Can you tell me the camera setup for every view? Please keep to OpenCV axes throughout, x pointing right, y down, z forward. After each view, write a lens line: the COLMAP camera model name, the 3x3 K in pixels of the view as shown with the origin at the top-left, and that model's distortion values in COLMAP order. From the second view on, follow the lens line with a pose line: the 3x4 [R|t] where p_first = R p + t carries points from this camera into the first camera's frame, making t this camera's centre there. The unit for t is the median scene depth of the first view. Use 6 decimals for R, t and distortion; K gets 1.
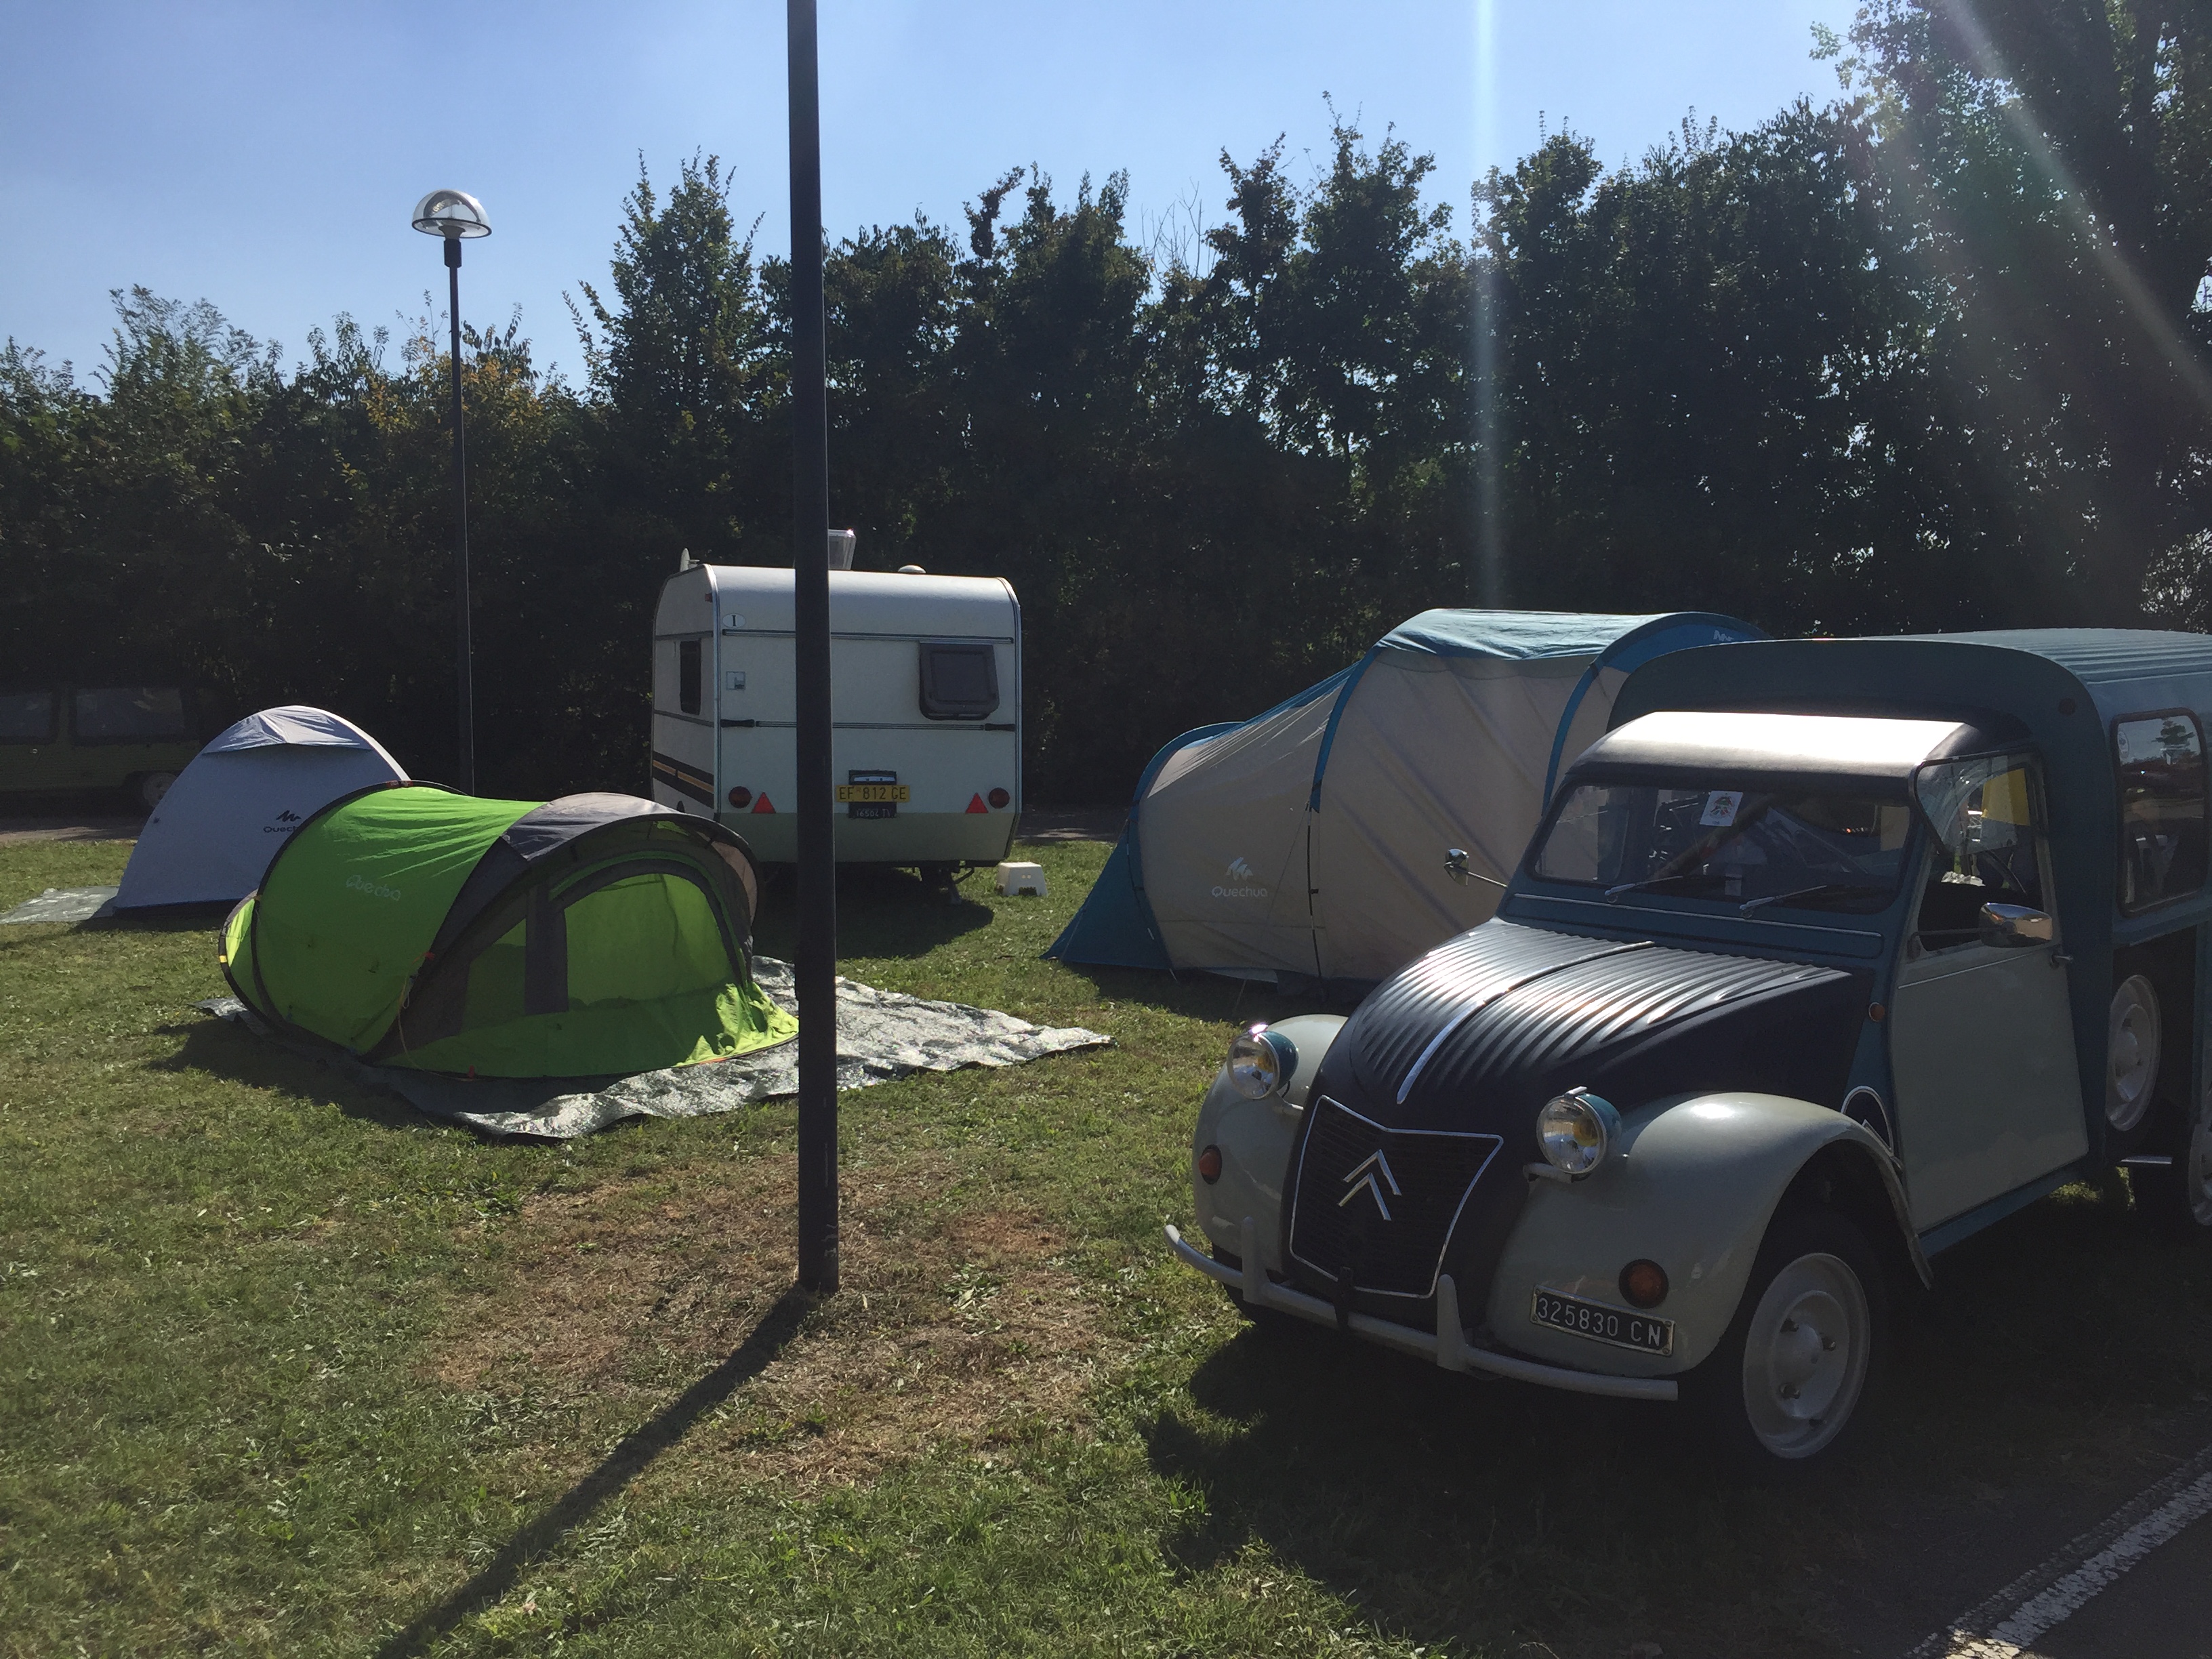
lens RADIAL K [[1888.3, 0, 1105.5], [0, 1888.3, 826.7], [0, 0, 1]] dist [0.043946, -0.028594]
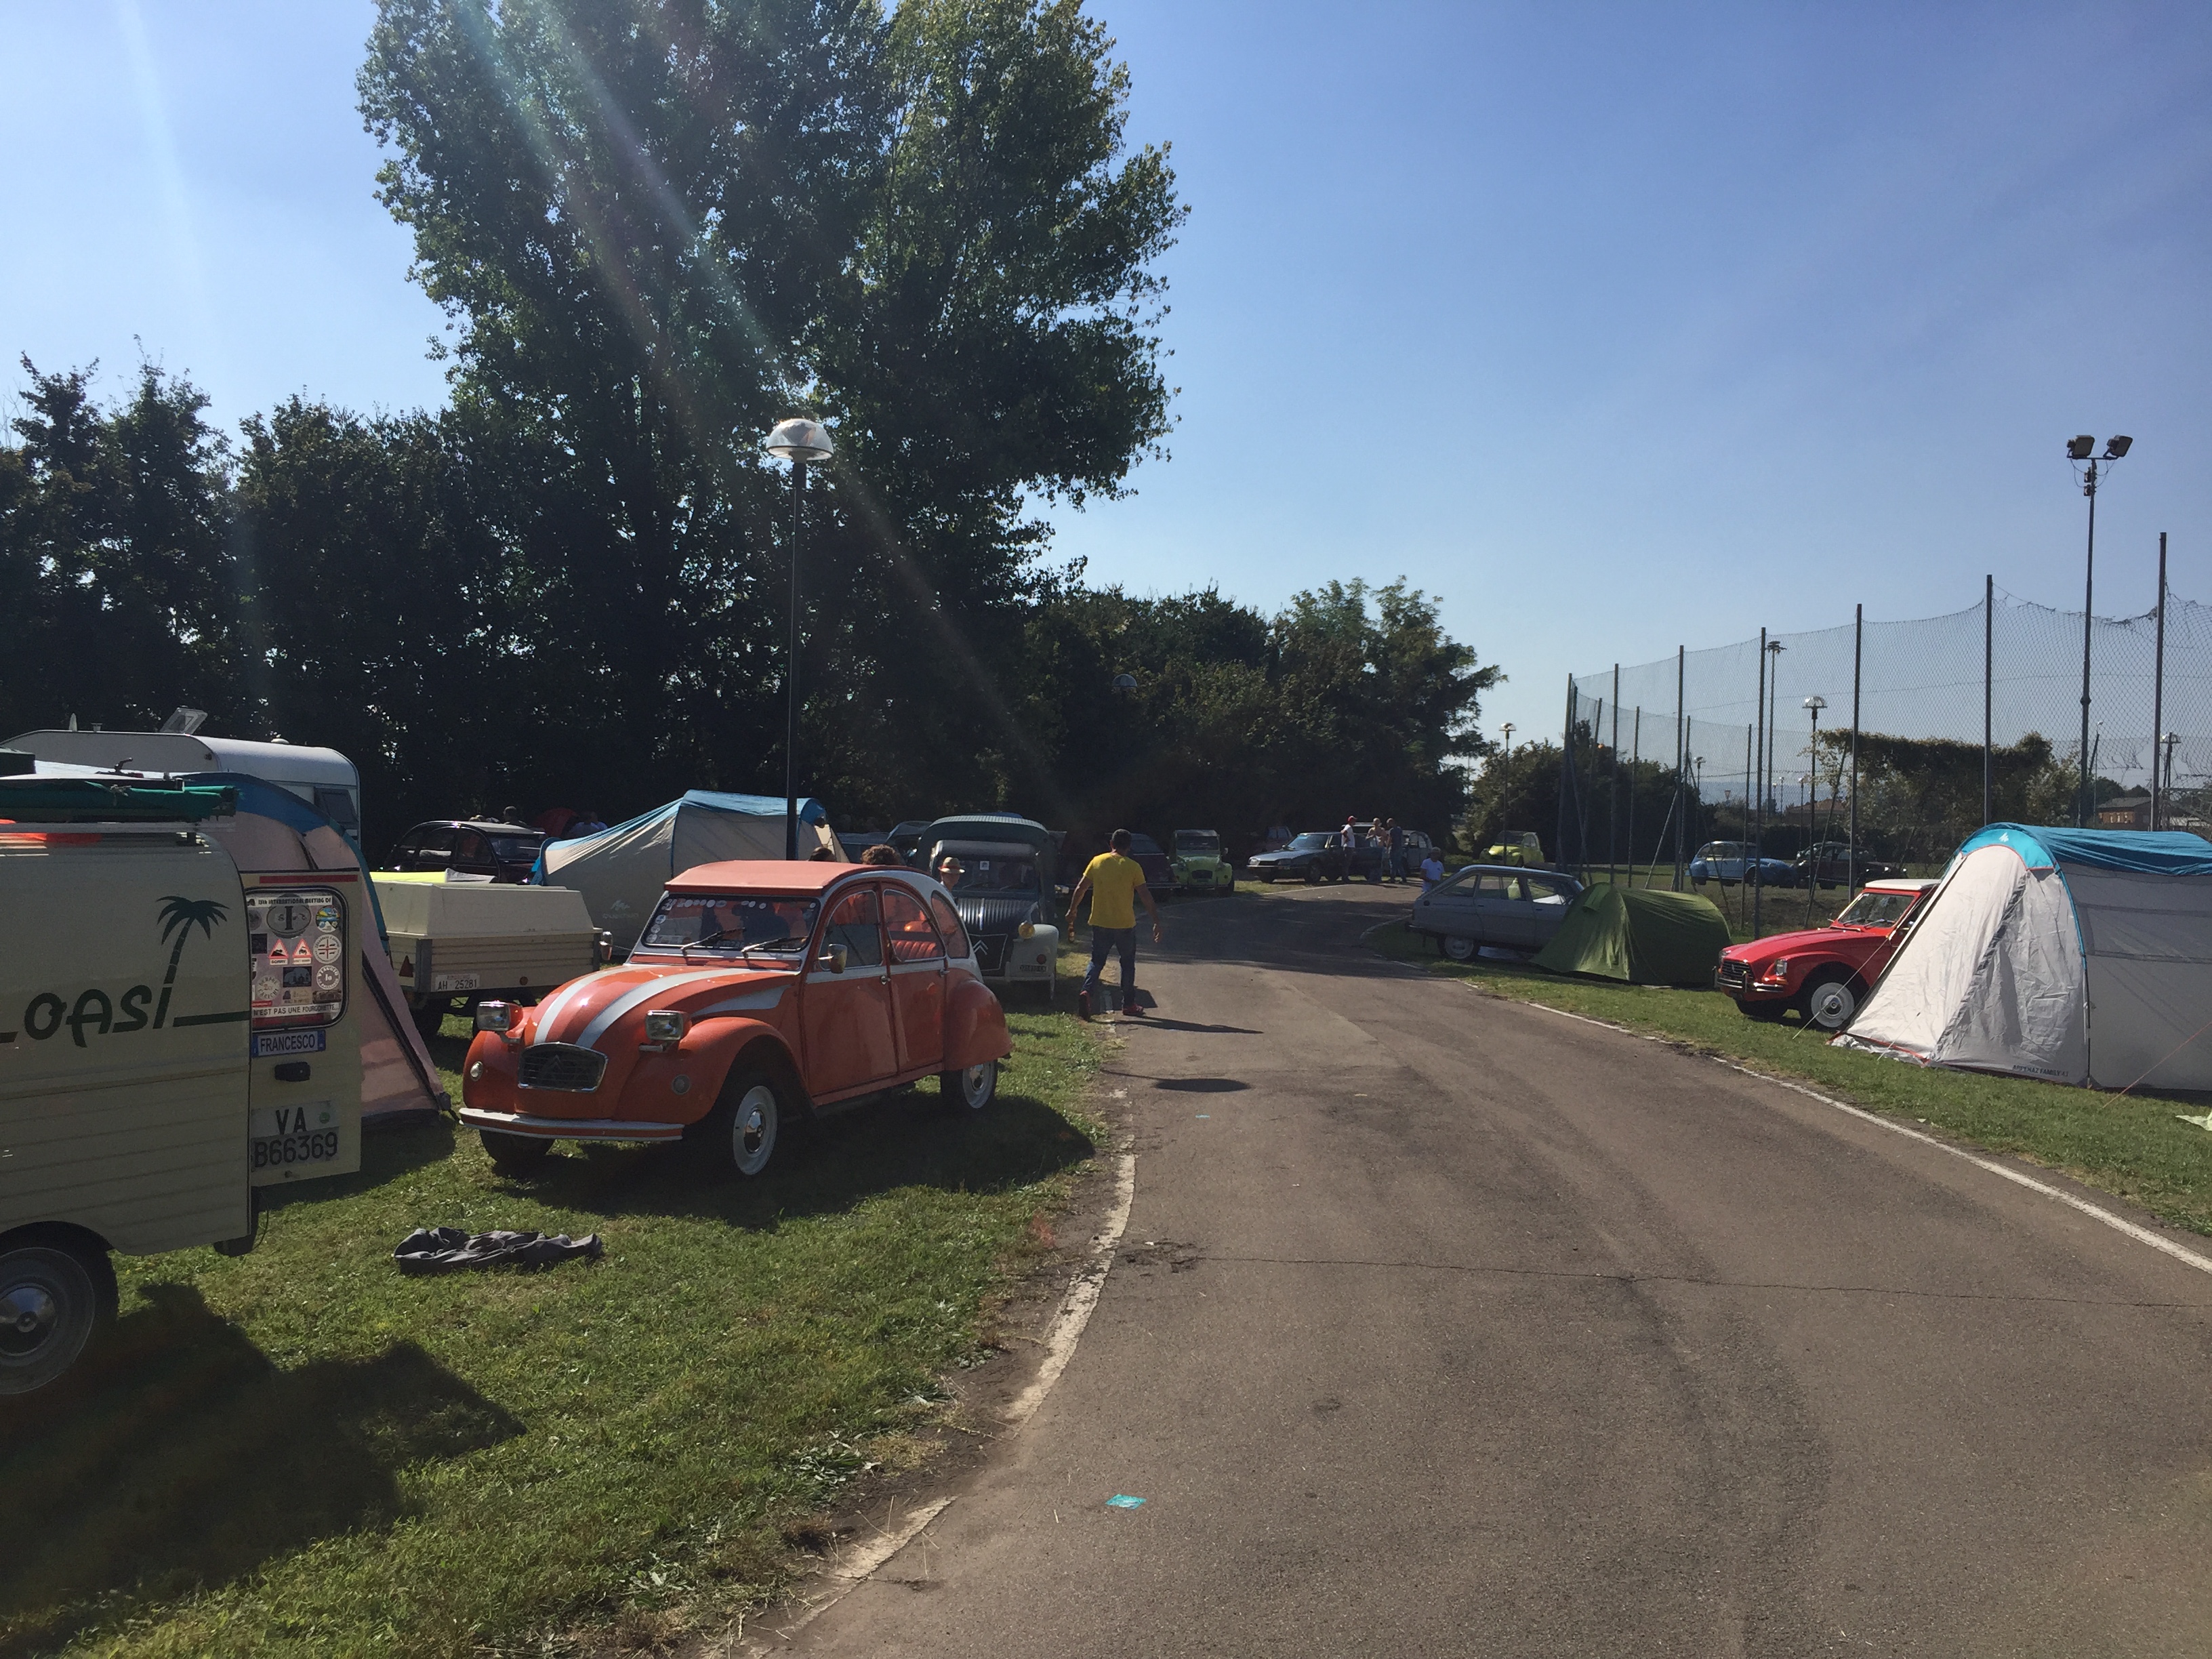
lens RADIAL K [[1888.3, 0, 1114.2], [0, 1888.3, 834.7], [0, 0, 1]] dist [0.043946, -0.028594]
pose [[0.638434, 0.009988, 0.769611, -0.522335], [0.030954, 0.998774, -0.038641, 0.018492], [-0.769054, 0.048492, 0.637342, -0.350647]]
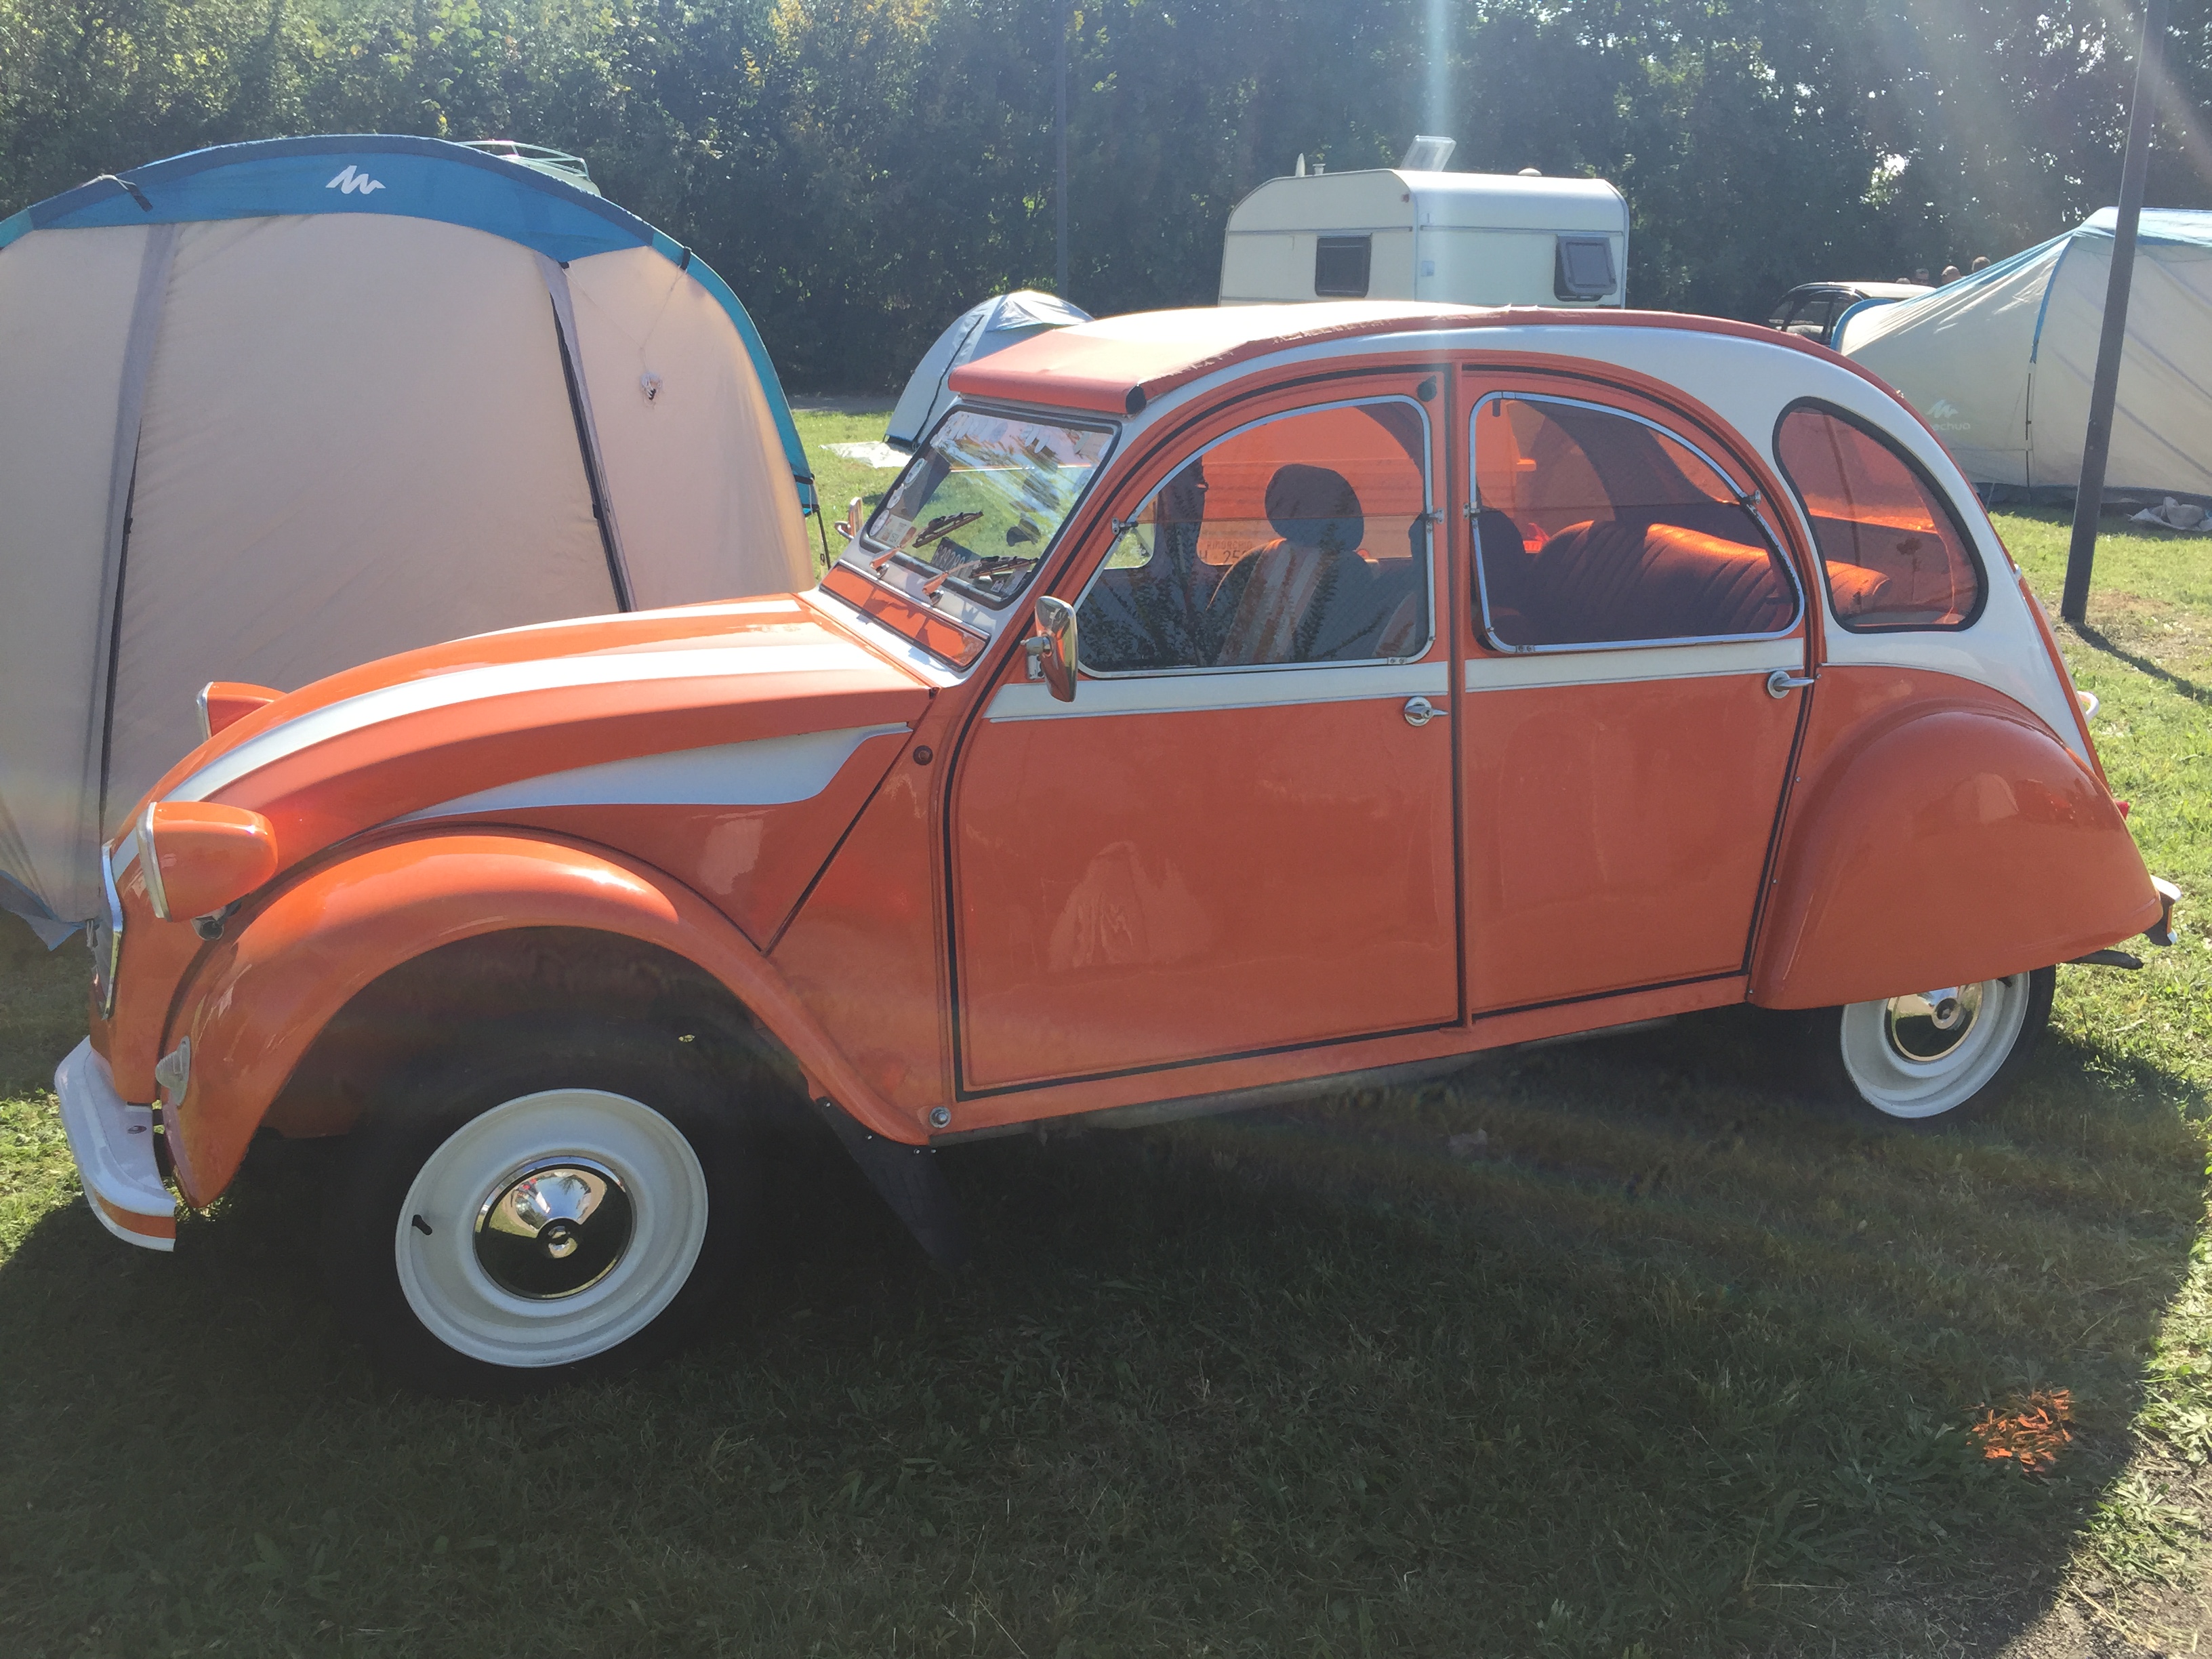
lens RADIAL K [[1888.3, 0, 1096.4], [0, 1888.3, 823.7], [0, 0, 1]] dist [0.043946, -0.028594]
pose [[0.999414, -0.009276, 0.032957, -0.243404], [0.002407, 0.979256, 0.202612, 0.014775], [-0.034152, -0.202414, 0.978704, -0.154900]]
